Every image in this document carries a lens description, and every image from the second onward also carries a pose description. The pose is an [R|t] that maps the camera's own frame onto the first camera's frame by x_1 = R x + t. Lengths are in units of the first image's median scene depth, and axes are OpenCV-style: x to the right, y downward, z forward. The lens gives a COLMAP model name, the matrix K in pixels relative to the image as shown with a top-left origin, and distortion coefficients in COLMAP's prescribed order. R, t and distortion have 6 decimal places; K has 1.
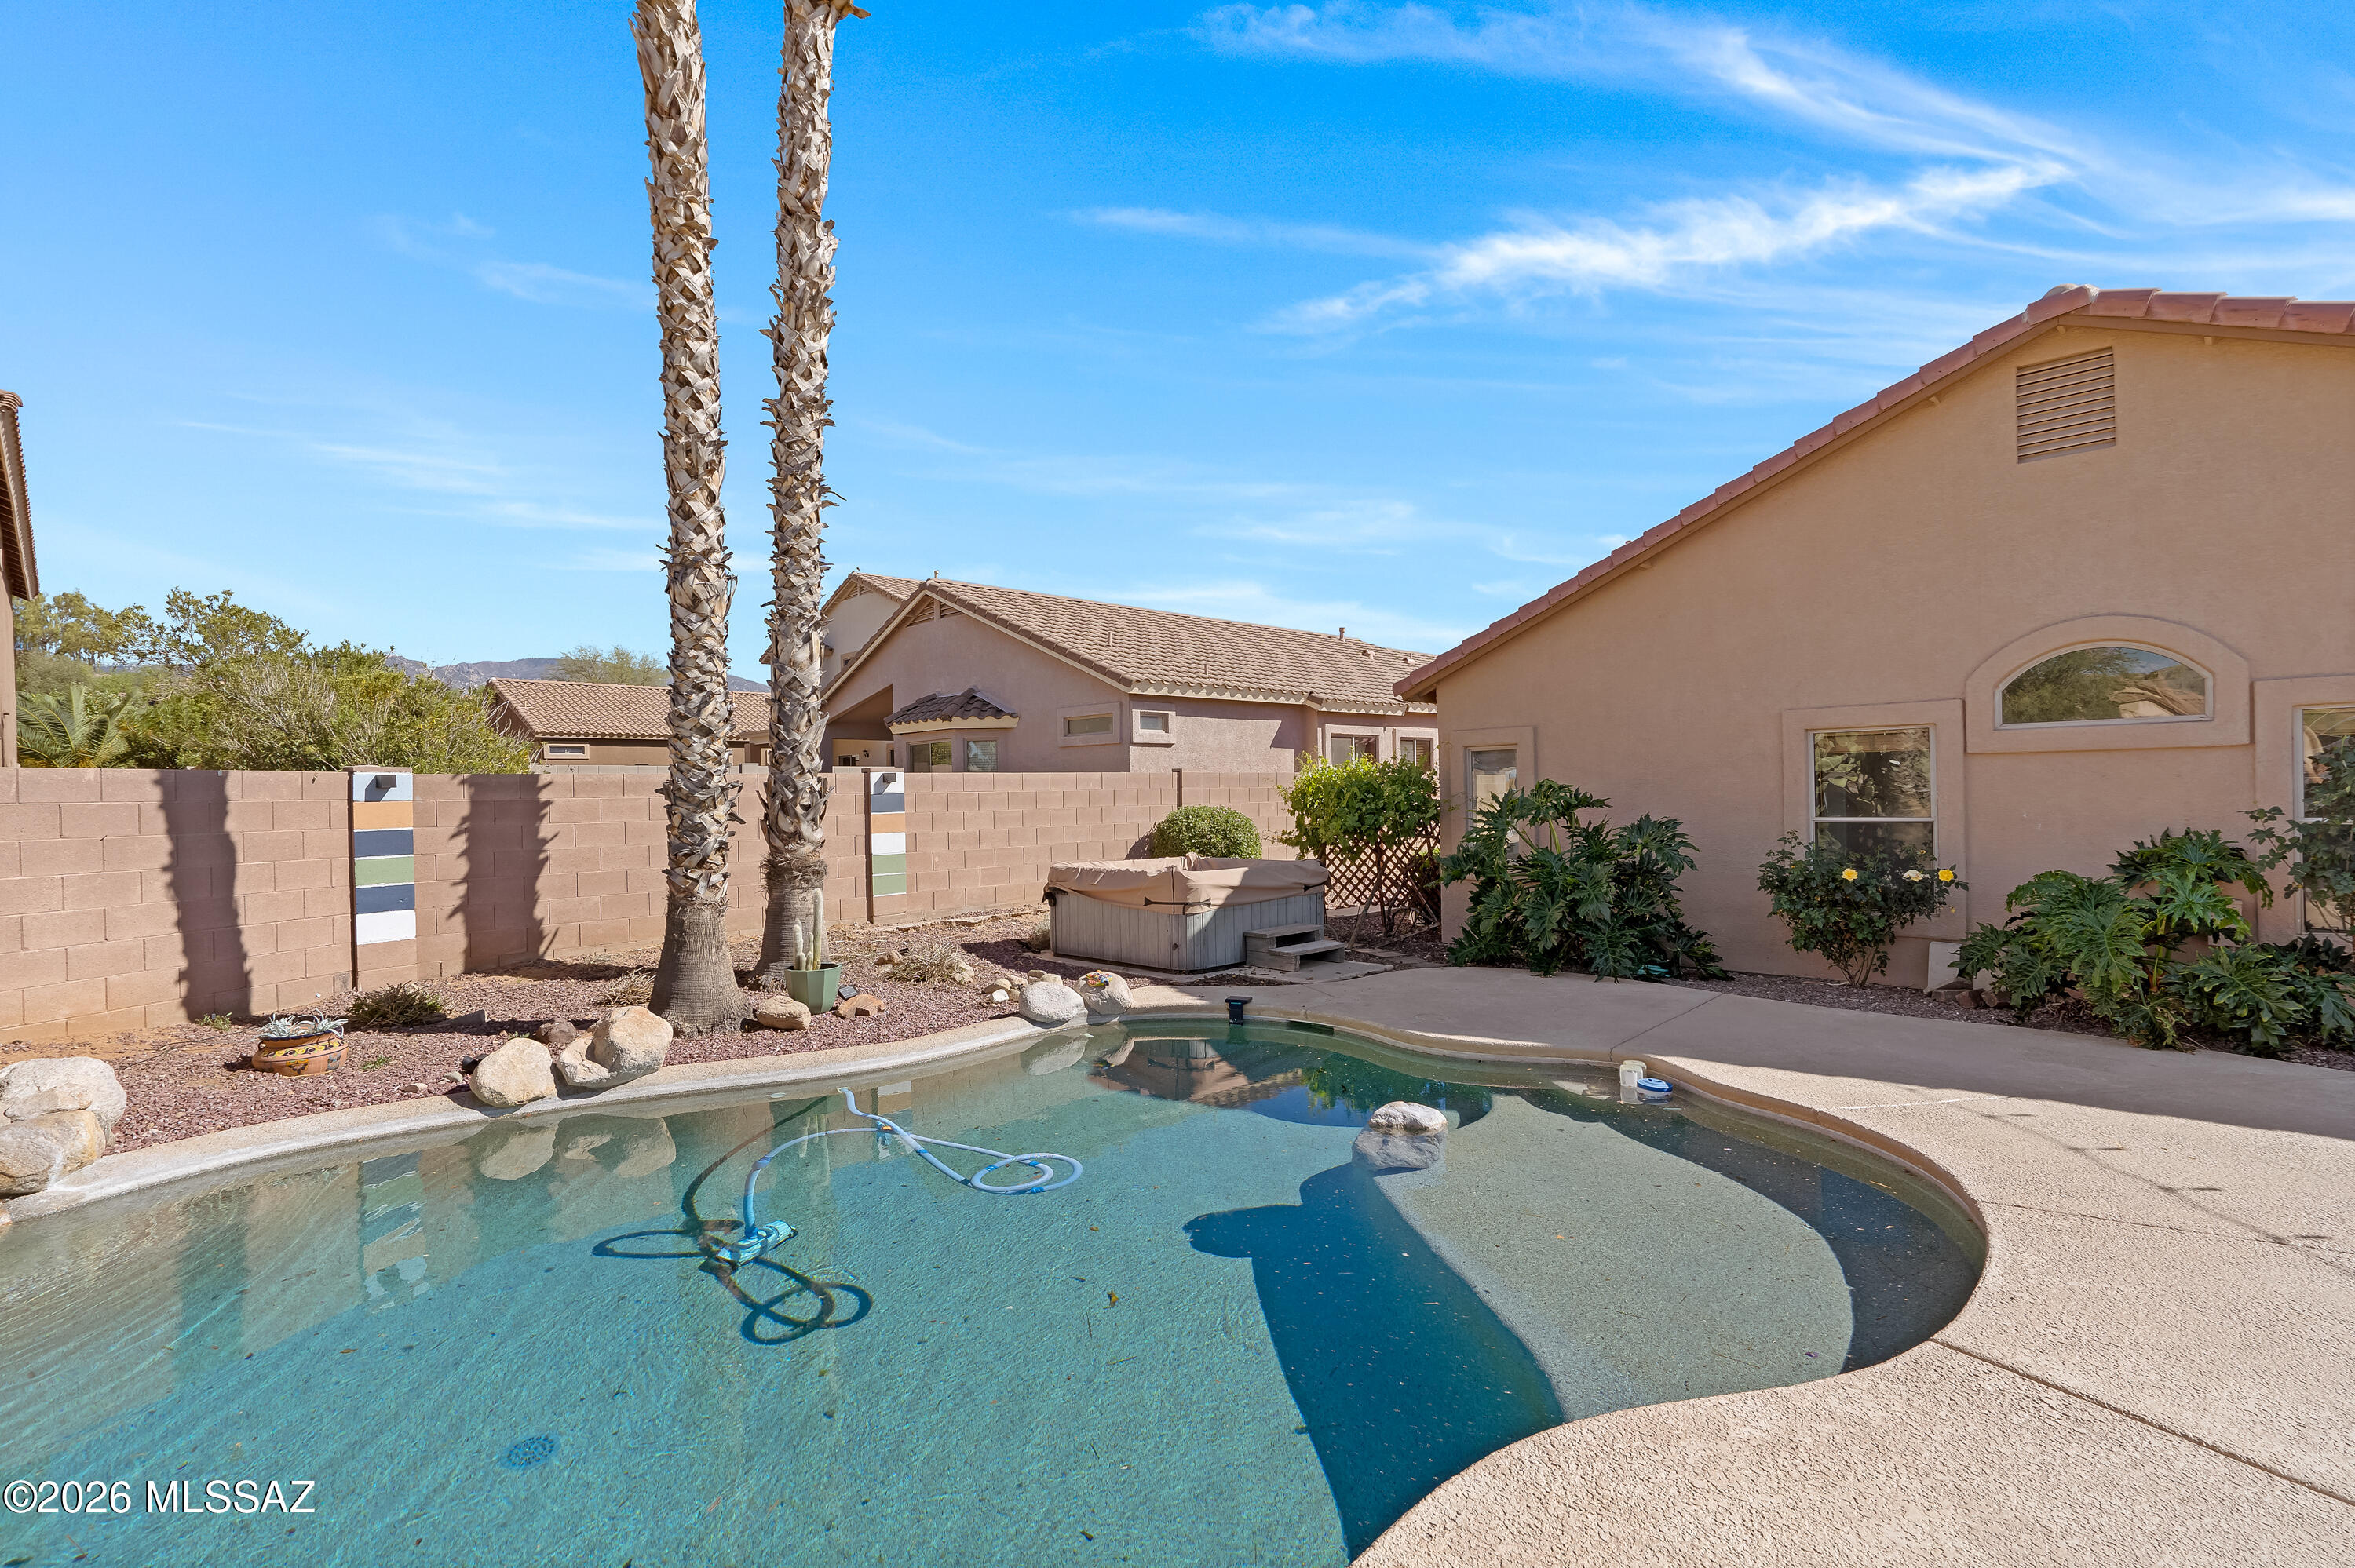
lens RADIAL K [[1113.7, 0, 1103.9], [0, 1113.7, 786.0], [0, 0, 1]] dist [-0.001354, -0.000316]
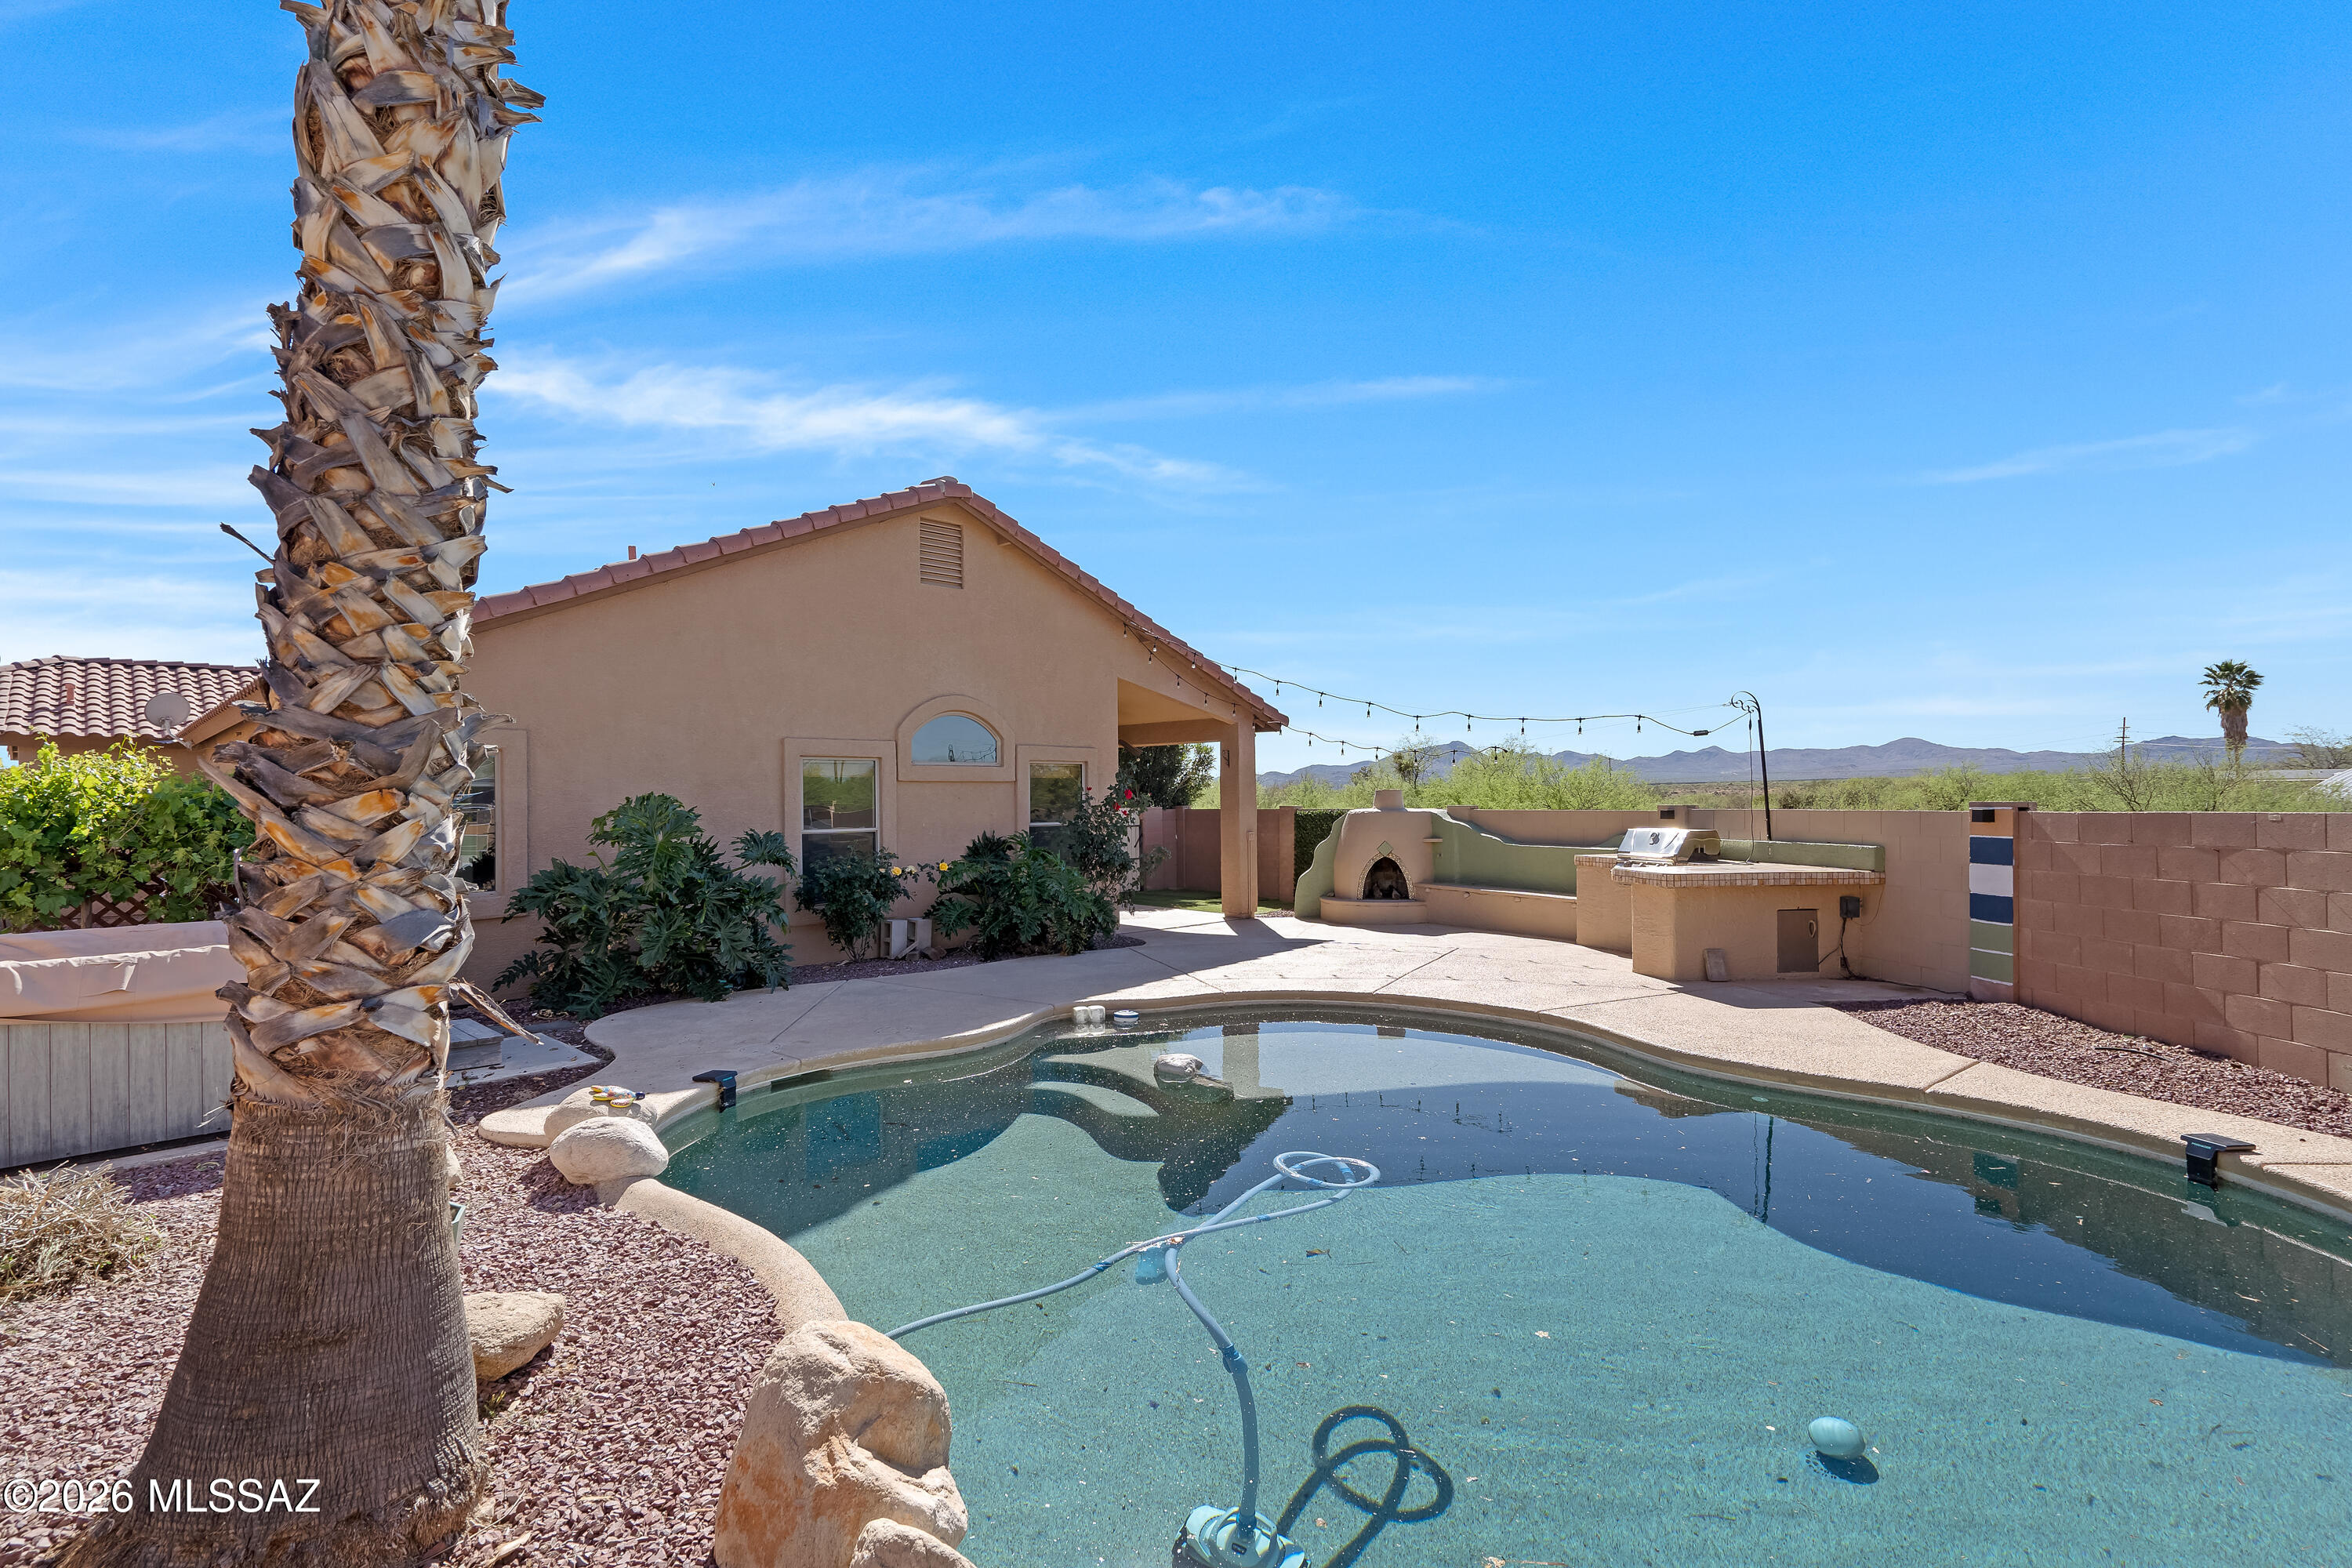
lens RADIAL K [[1108.8, 0, 1159.7], [0, 1108.8, 782.4], [0, 0, 1]] dist [-0.004478, -0.000541]
pose [[-0.012589, 0.035011, 0.999308, -0.629662], [0.005462, 0.999374, -0.034945, 0.023878], [-0.999906, 0.005018, -0.012773, 0.713980]]
